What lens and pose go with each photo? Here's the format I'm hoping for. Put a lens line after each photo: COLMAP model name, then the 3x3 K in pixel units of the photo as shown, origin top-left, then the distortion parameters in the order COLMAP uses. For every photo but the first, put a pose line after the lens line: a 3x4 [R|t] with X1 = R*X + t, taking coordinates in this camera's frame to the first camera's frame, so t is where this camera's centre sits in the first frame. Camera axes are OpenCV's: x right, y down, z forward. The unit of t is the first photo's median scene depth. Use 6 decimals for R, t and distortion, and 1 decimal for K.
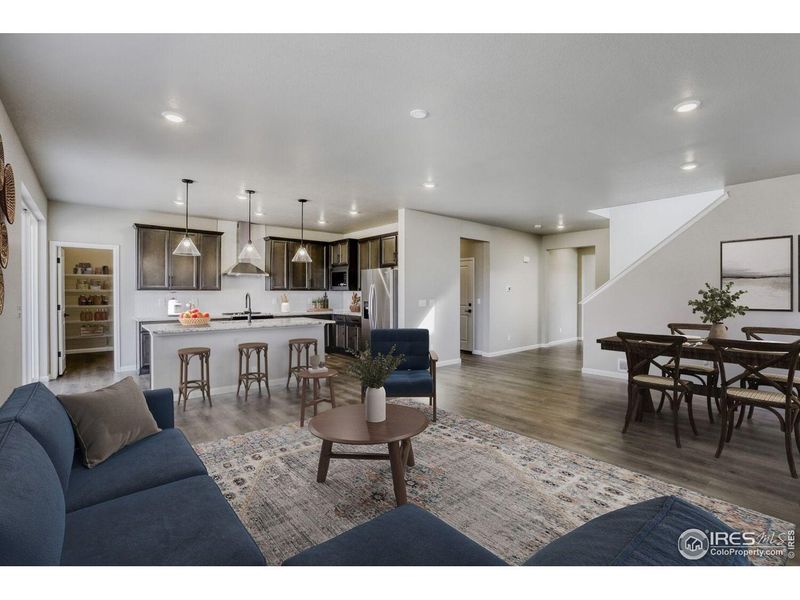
lens RADIAL K [[375.4, 0, 401.7], [0, 375.4, 292.0], [0, 0, 1]] dist [-0.002487, 0.003453]
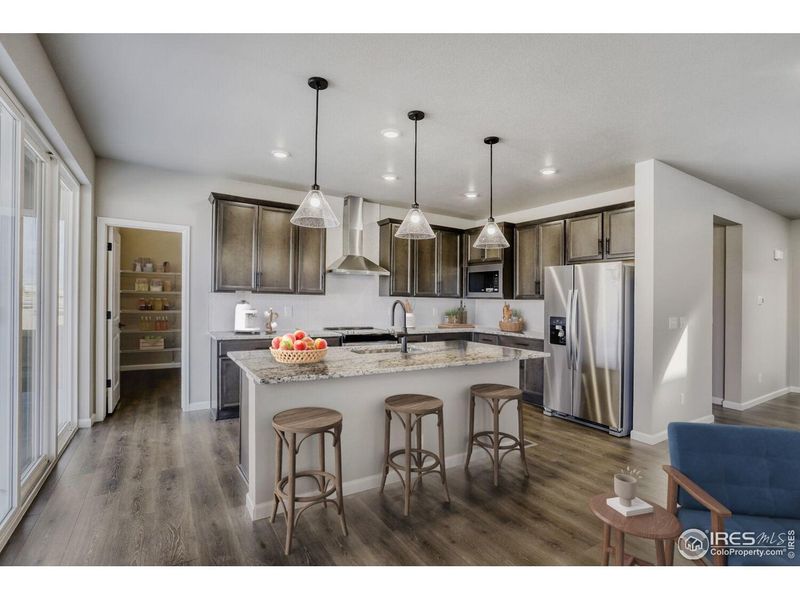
lens RADIAL K [[375.4, 0, 401.2], [0, 375.4, 303.9], [0, 0, 1]] dist [-0.002487, 0.003453]
pose [[0.993288, 0.022580, -0.113444, -0.265817], [-0.021190, 0.999685, 0.013443, 0.000390], [0.113712, -0.010949, 0.993453, 0.331093]]
